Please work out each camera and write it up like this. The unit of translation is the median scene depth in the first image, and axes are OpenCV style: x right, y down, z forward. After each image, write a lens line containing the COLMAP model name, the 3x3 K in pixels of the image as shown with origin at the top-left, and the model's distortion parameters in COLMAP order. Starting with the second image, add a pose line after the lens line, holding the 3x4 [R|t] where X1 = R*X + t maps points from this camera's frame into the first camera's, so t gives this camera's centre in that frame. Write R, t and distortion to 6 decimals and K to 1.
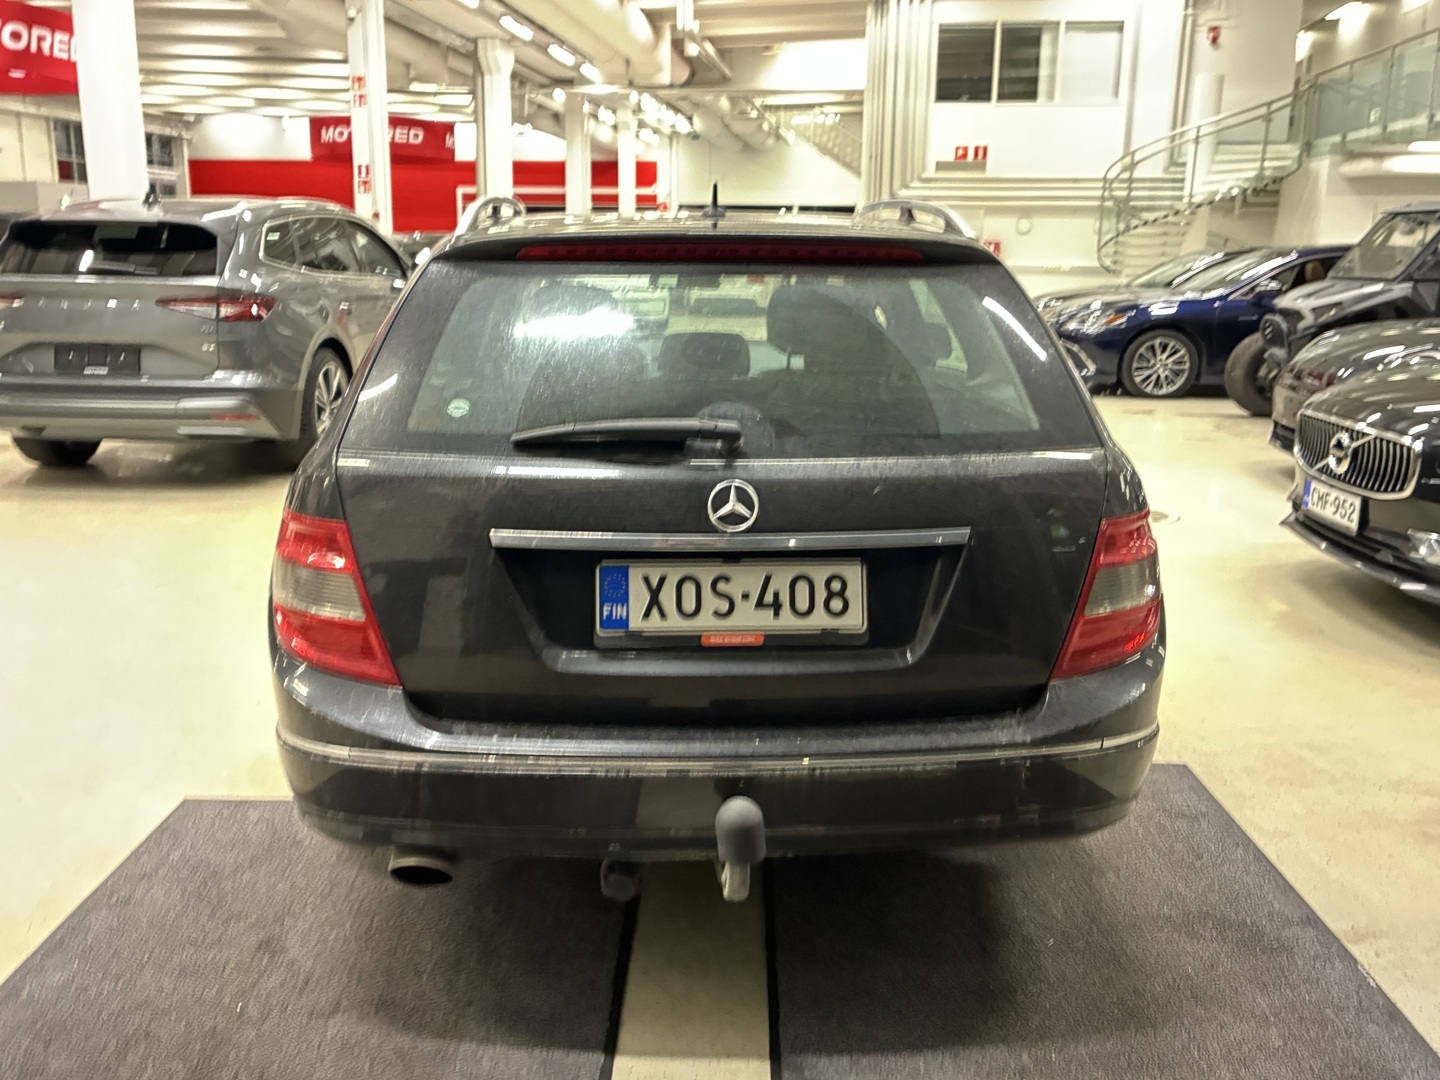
lens RADIAL K [[1208.6, 0, 720.0], [0, 1208.6, 540.0], [0, 0, 1]] dist [0.028762, -0.004795]
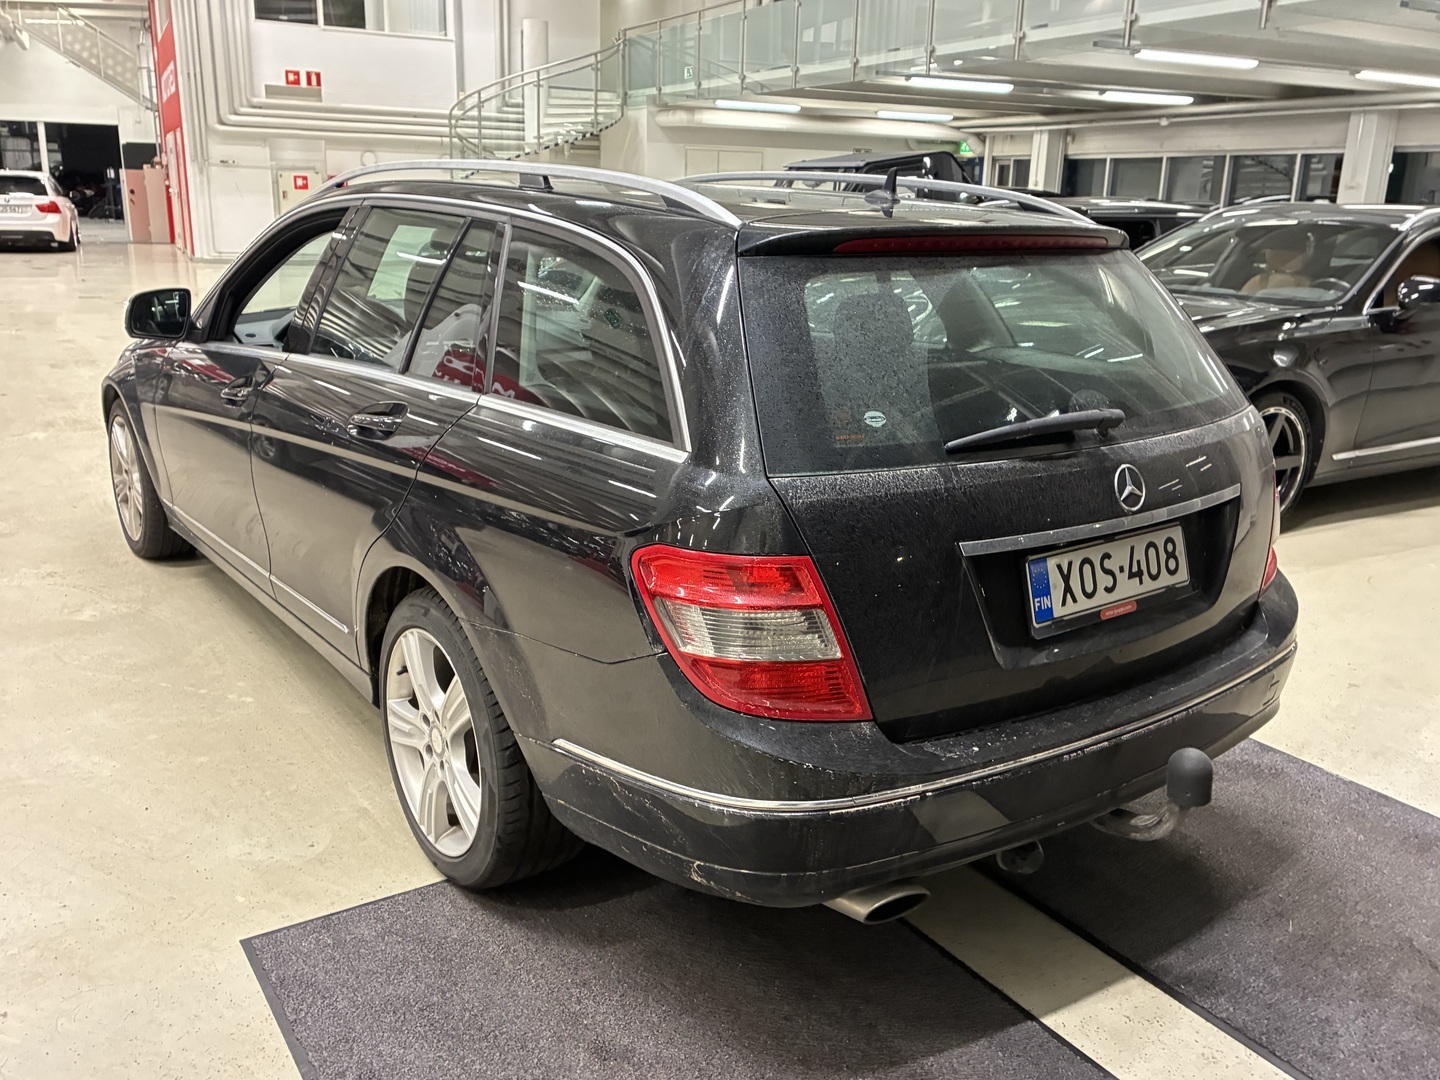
lens RADIAL K [[1214.6, 0, 690.0], [0, 1214.6, 557.4], [0, 0, 1]] dist [0.013900, -0.015064]
pose [[0.832494, -0.146837, 0.534221, -0.121193], [0.110157, 0.988857, 0.100137, -0.015885], [-0.542972, -0.024516, 0.839393, 0.040977]]
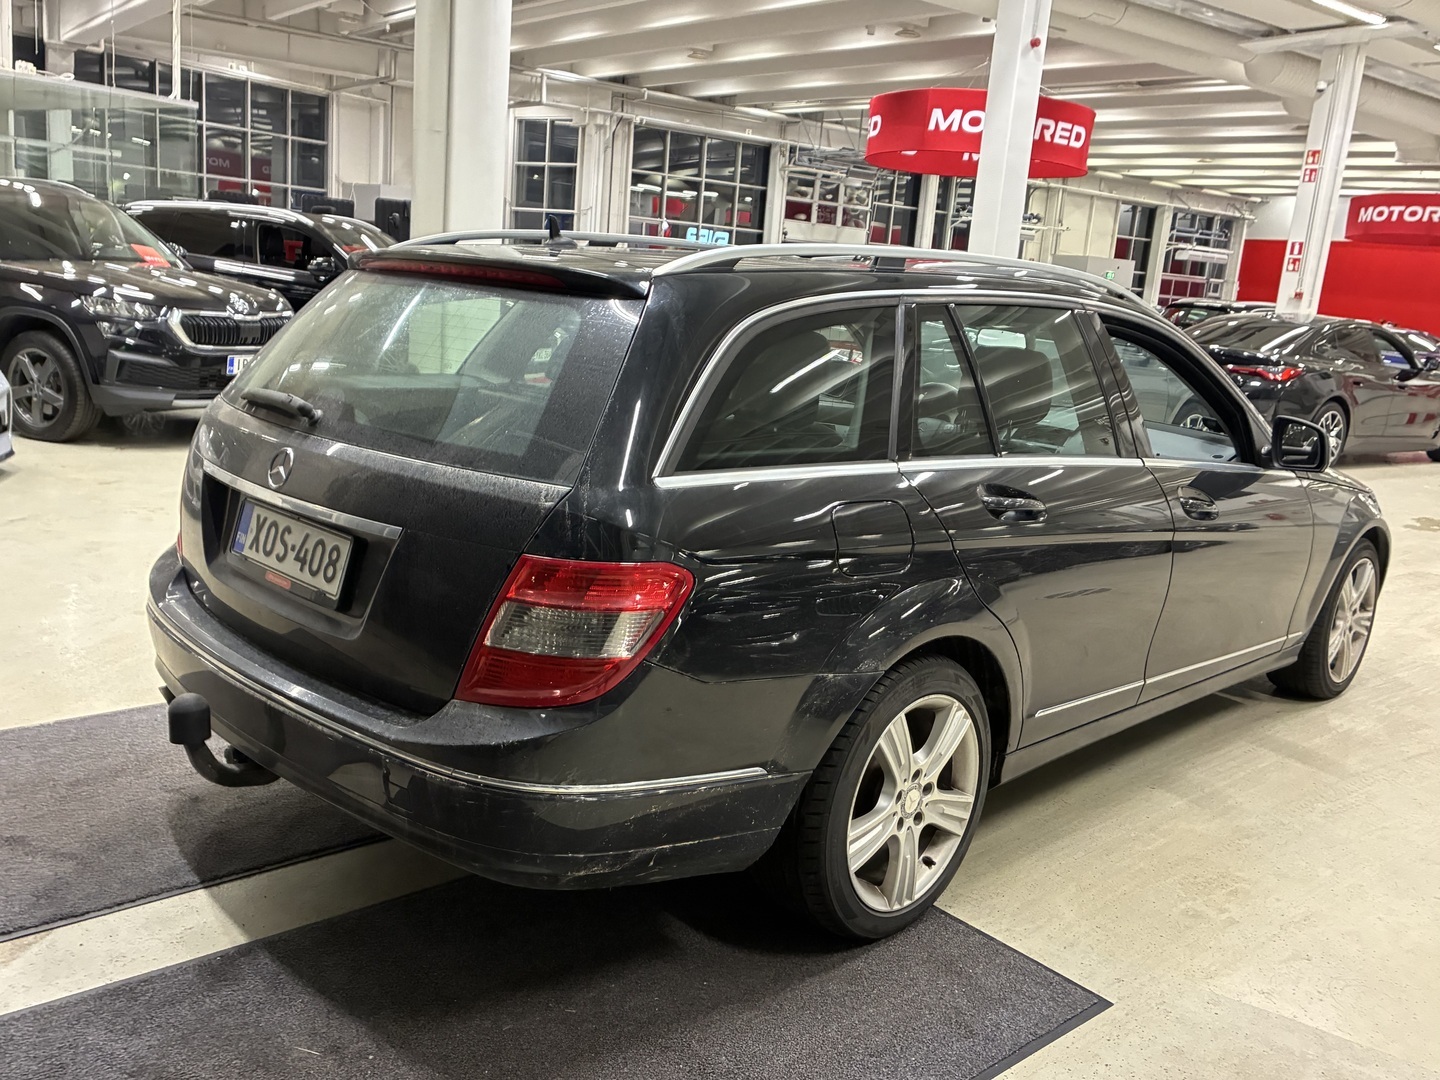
lens RADIAL K [[1214.6, 0, 690.0], [0, 1214.6, 557.4], [0, 0, 1]] dist [0.013900, -0.015064]
pose [[0.681111, 0.207353, -0.702206, 0.155485], [-0.240515, 0.969203, 0.052904, -0.013996], [0.691550, 0.132858, 0.710006, 0.058254]]
